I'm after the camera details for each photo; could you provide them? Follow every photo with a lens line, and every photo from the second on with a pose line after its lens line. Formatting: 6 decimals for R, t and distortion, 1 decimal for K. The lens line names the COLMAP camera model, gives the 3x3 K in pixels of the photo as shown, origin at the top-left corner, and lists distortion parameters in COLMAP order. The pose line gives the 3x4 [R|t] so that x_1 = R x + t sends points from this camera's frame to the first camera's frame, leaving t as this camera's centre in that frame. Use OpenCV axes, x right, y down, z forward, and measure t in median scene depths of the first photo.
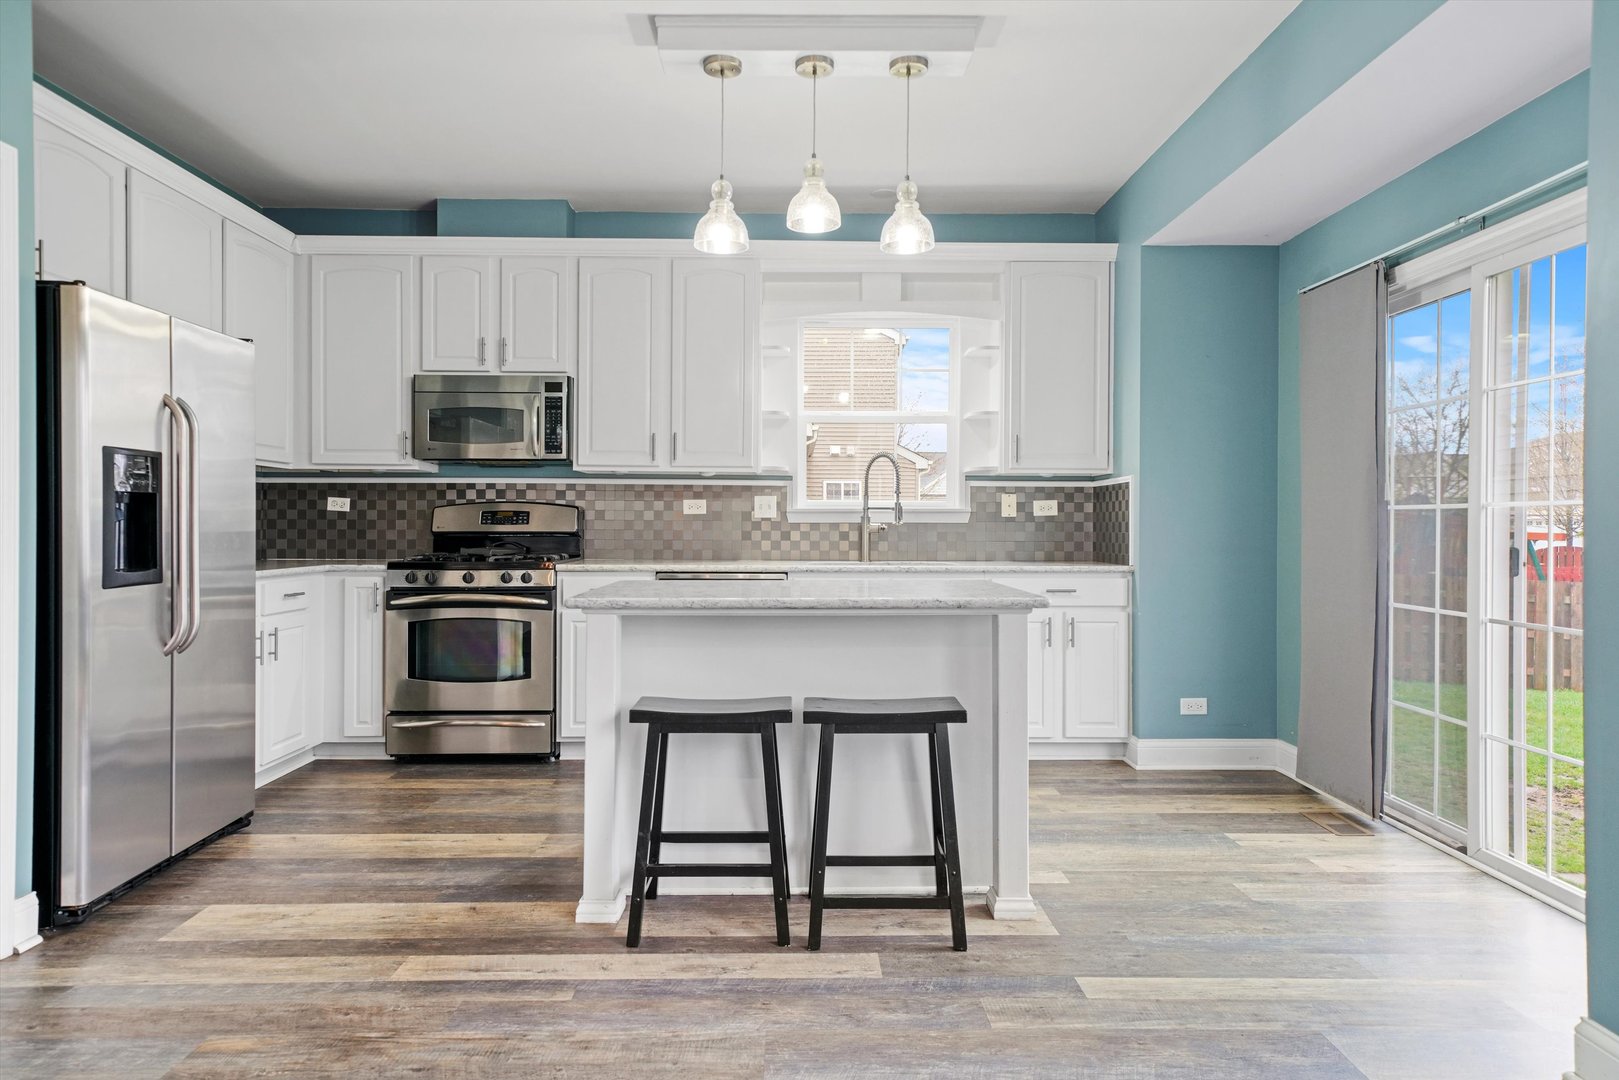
lens RADIAL K [[1002.2, 0, 807.9], [0, 1002.2, 529.6], [0, 0, 1]] dist [0.031051, -0.001765]
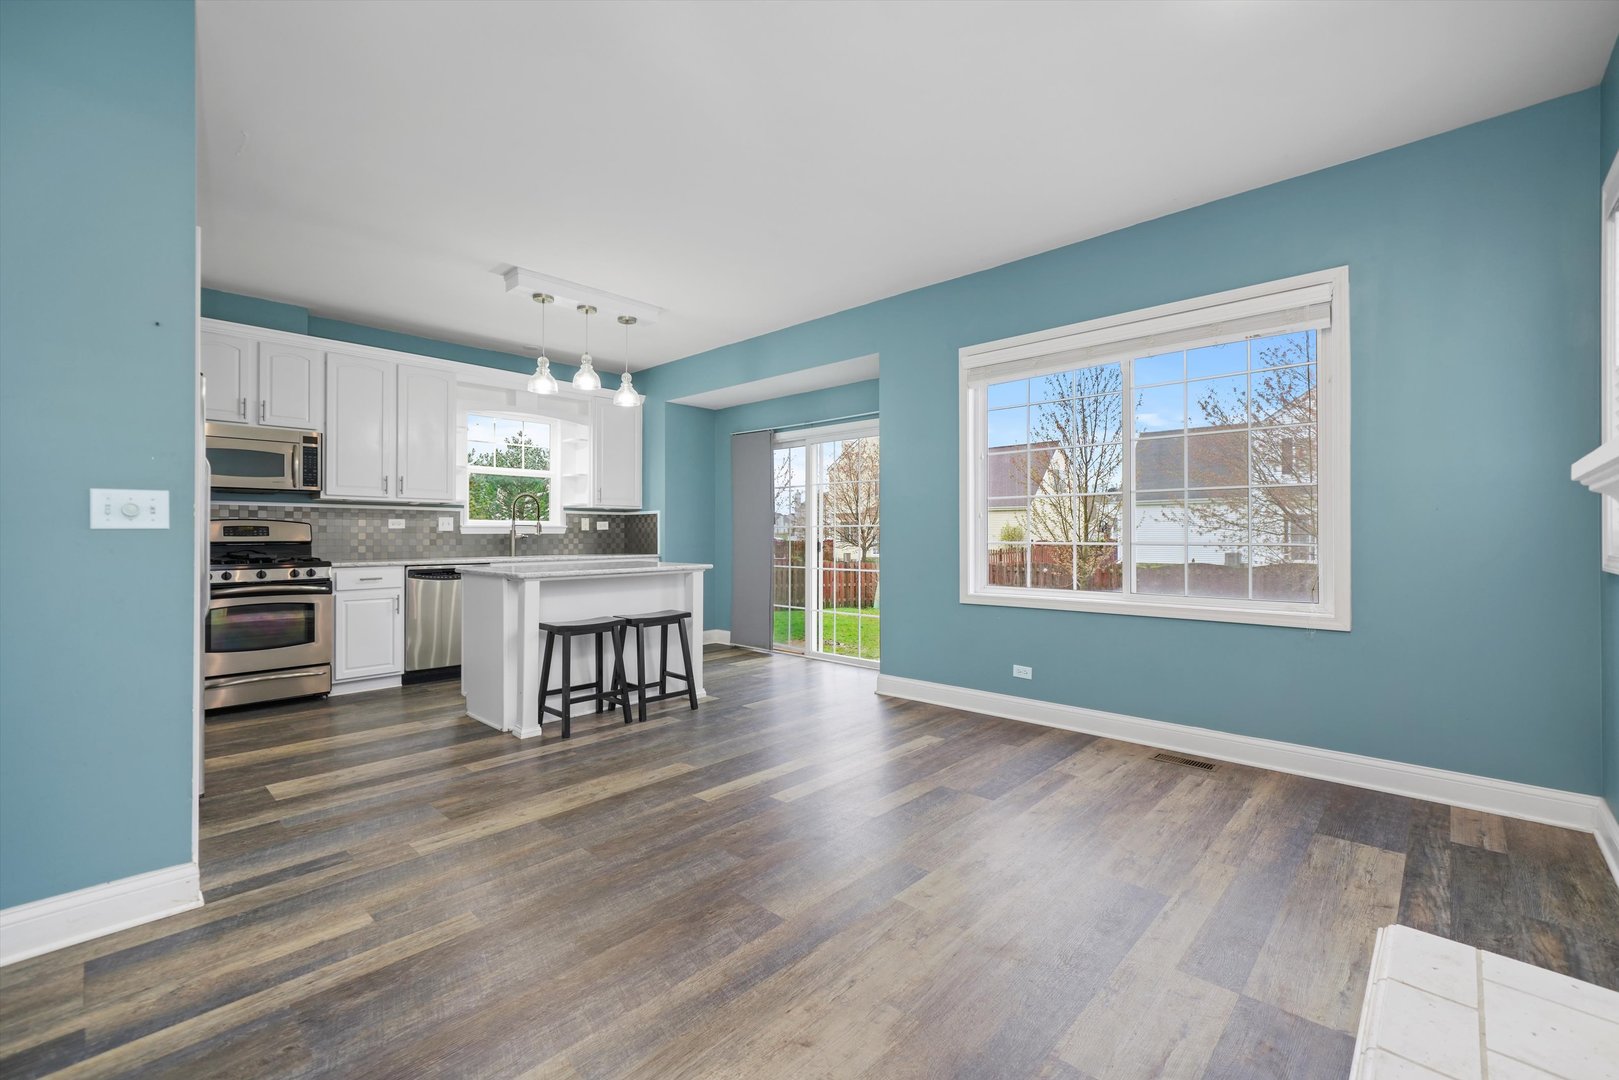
lens RADIAL K [[687.0, 0, 803.0], [0, 687.0, 534.1], [0, 0, 1]] dist [0.001341, -0.000013]
pose [[0.694762, -0.004284, 0.719227, -0.466729], [0.007197, 0.999974, -0.000996, -0.001593], [-0.719204, 0.005868, 0.694774, -0.185503]]
